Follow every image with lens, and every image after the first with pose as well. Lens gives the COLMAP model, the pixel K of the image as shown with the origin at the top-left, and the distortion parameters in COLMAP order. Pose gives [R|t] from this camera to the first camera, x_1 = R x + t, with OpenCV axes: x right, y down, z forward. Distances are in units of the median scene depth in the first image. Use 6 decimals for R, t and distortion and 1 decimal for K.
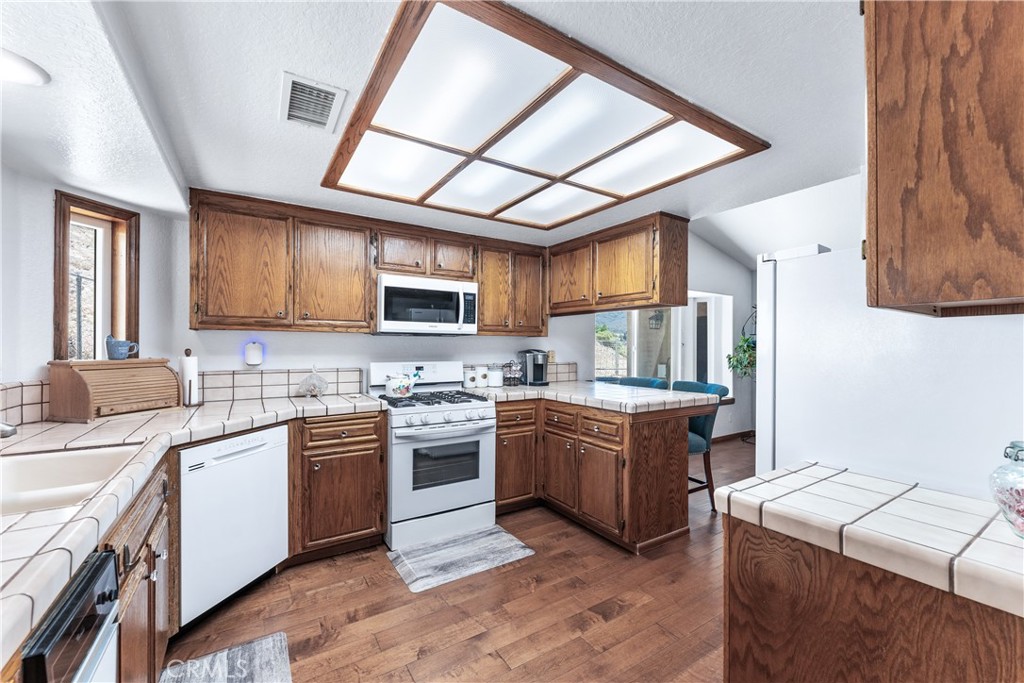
lens RADIAL K [[412.3, 0, 510.3], [0, 412.3, 343.0], [0, 0, 1]] dist [-0.001667, 0.000349]
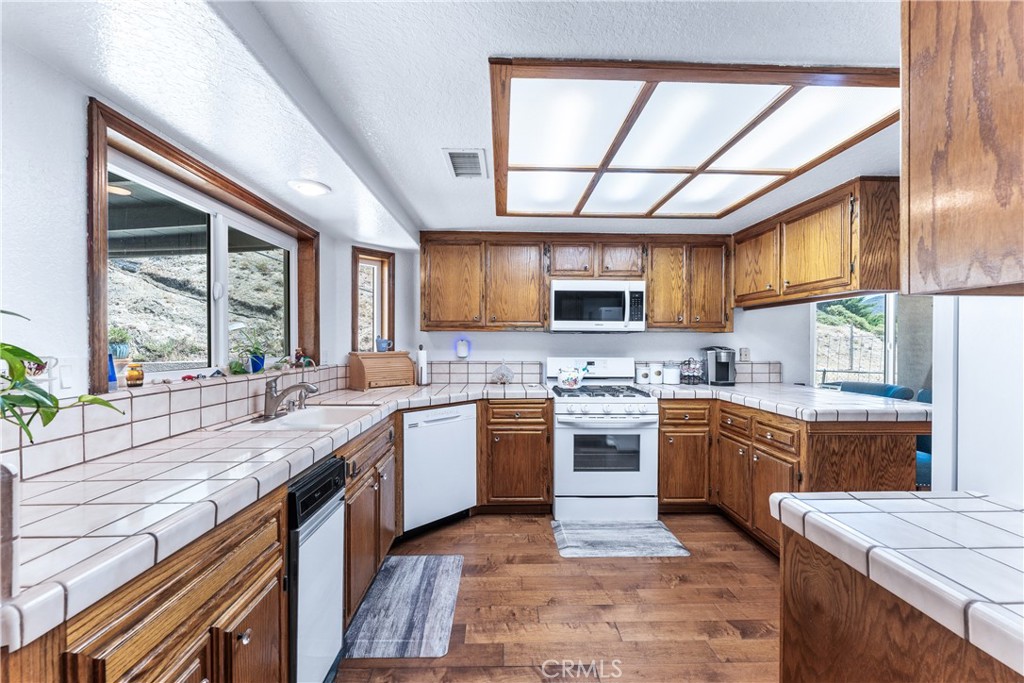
lens RADIAL K [[412.3, 0, 513.2], [0, 412.3, 340.9], [0, 0, 1]] dist [-0.001667, 0.000349]
pose [[0.858143, -0.003201, -0.513400, 0.208275], [0.004199, 0.999991, 0.000784, 0.000926], [0.513393, -0.002829, 0.858149, -0.049427]]
